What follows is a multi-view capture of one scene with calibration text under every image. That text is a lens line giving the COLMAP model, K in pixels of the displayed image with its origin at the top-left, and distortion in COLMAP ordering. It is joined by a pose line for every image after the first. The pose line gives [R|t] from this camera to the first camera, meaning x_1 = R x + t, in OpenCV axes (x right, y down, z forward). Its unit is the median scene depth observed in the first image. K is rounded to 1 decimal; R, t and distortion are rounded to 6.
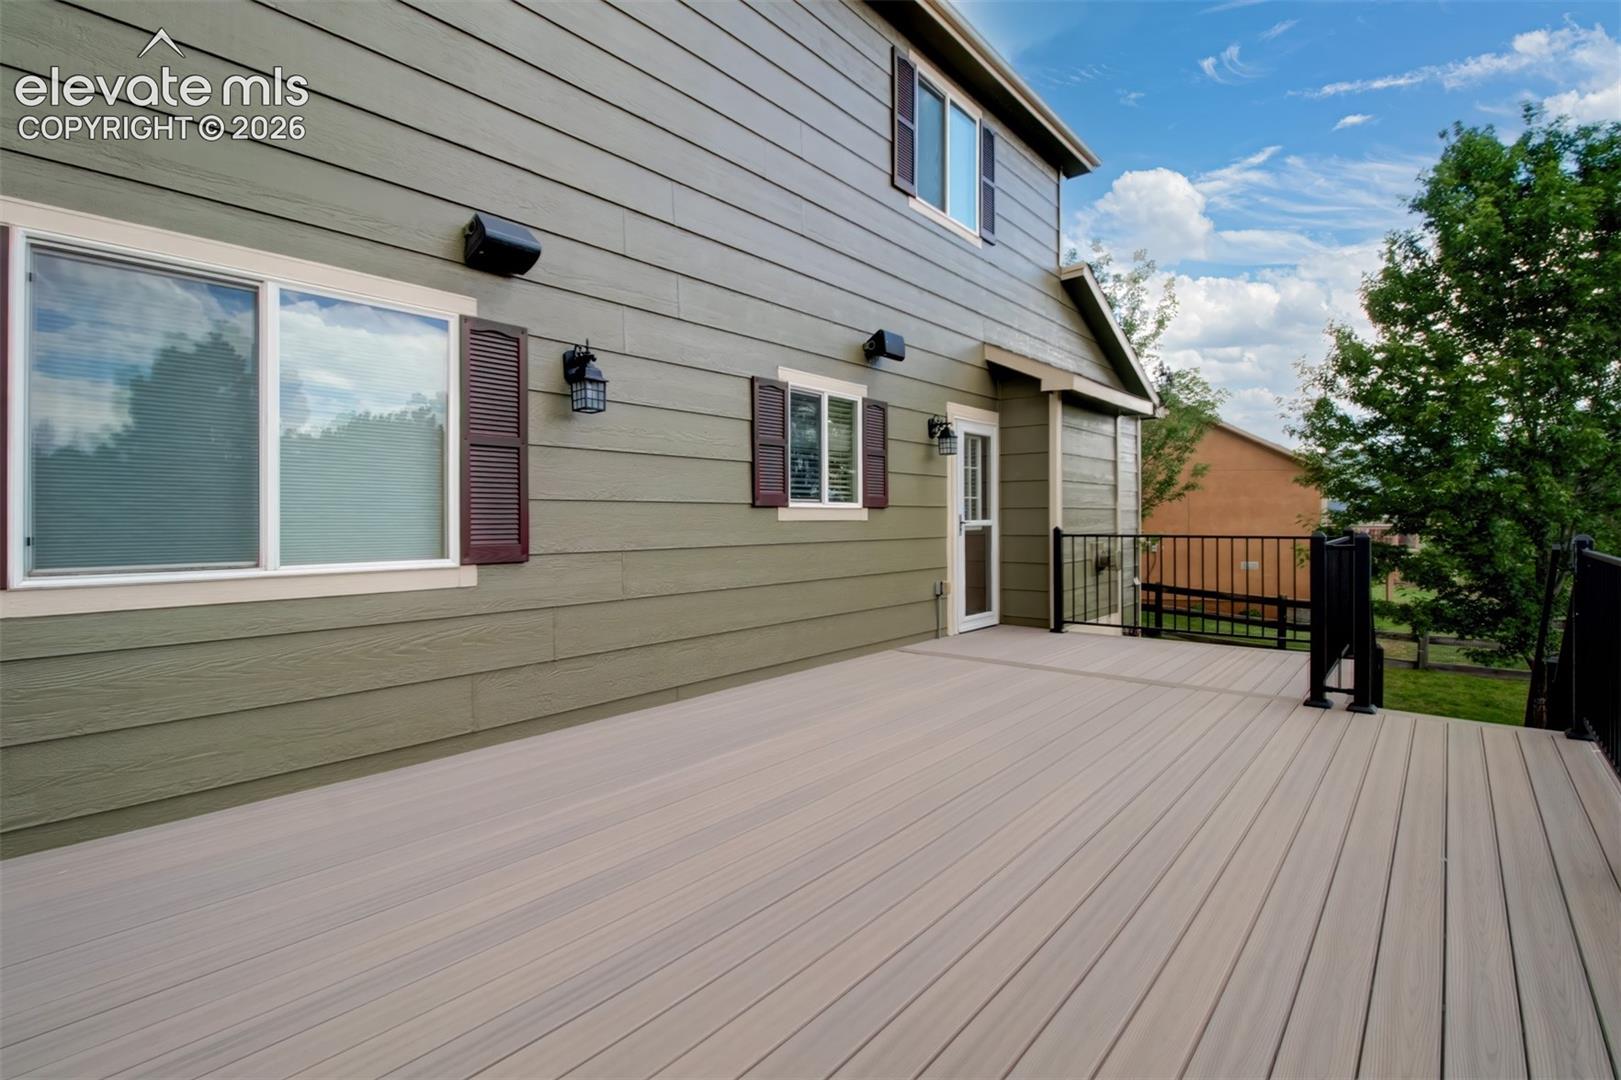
lens RADIAL K [[763.3, 0, 810.5], [0, 763.3, 540.0], [0, 0, 1]] dist [0.004040, 0.000304]
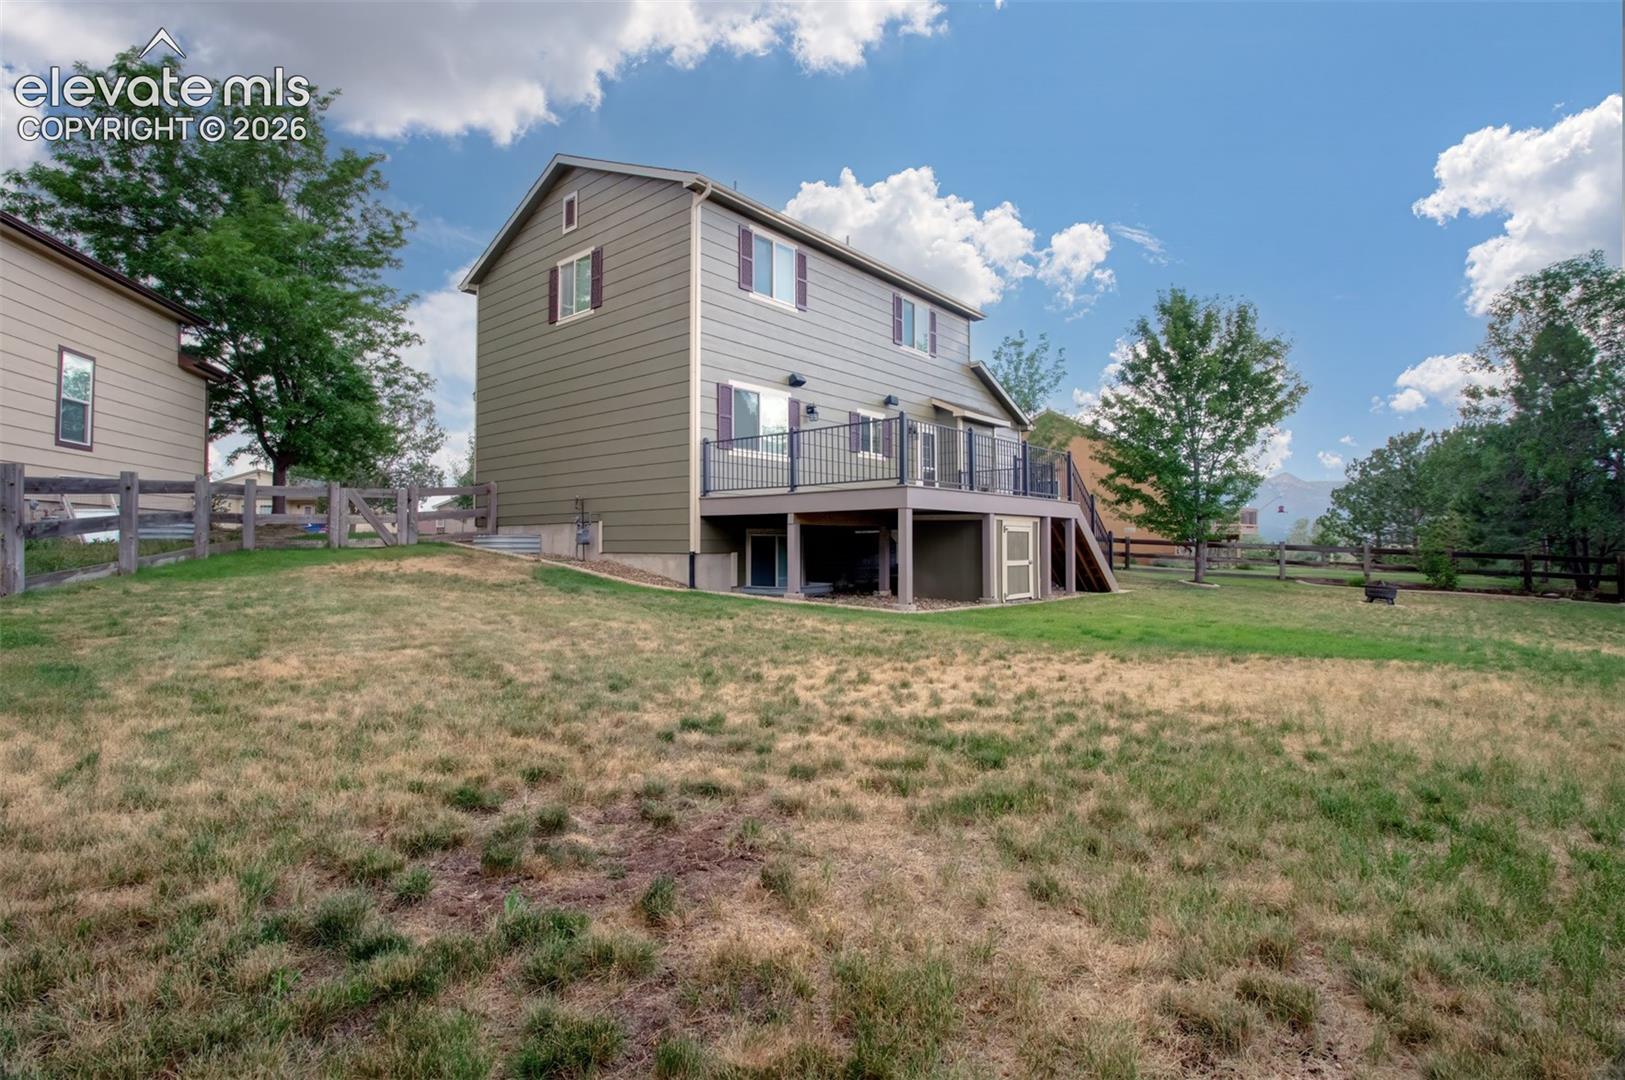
lens RADIAL K [[765.1, 0, 812.5], [0, 765.1, 540.0], [0, 0, 1]] dist [0.004040, 0.000304]
pose [[0.999892, -0.000561, -0.014669, -0.135457], [-0.000040, 0.999162, -0.040927, 0.336218], [0.014679, 0.040923, 0.999054, -1.610621]]
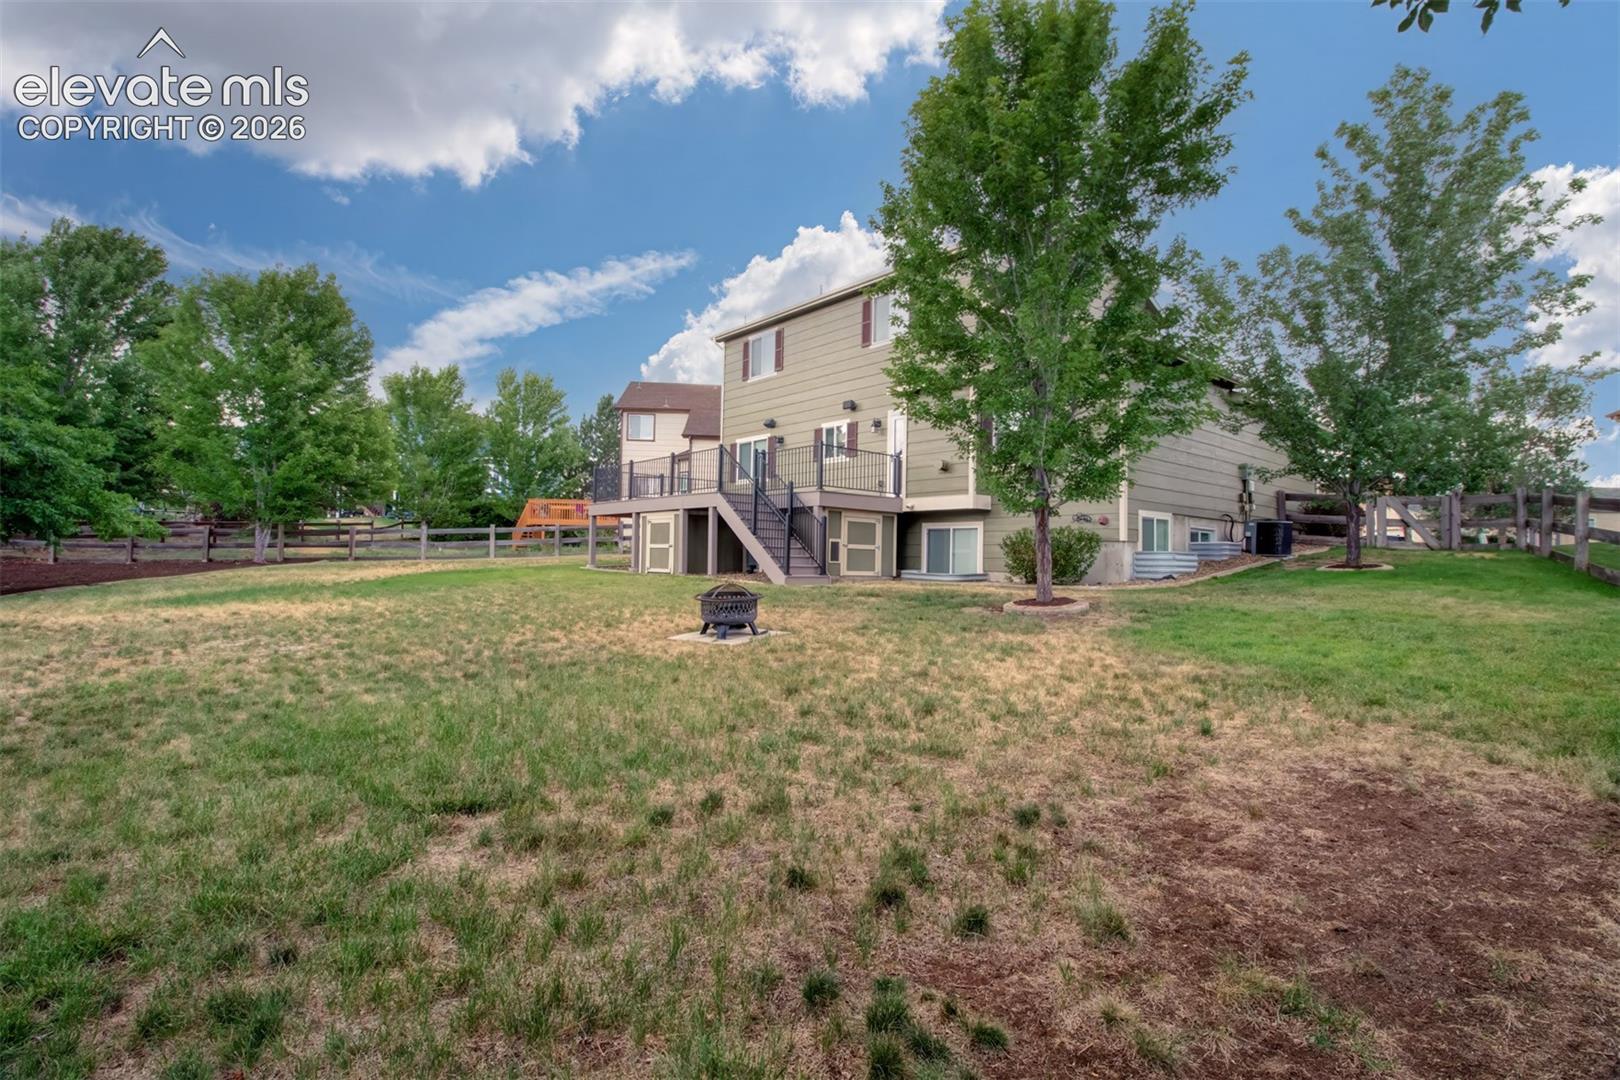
lens RADIAL K [[762.8, 0, 810.0], [0, 762.8, 540.0], [0, 0, 1]] dist [0.004040, 0.000304]
pose [[-0.161205, -0.024898, -0.986607, 2.757588], [-0.054546, 0.998379, -0.016282, 0.309143], [0.985412, 0.051190, -0.162302, 1.184769]]
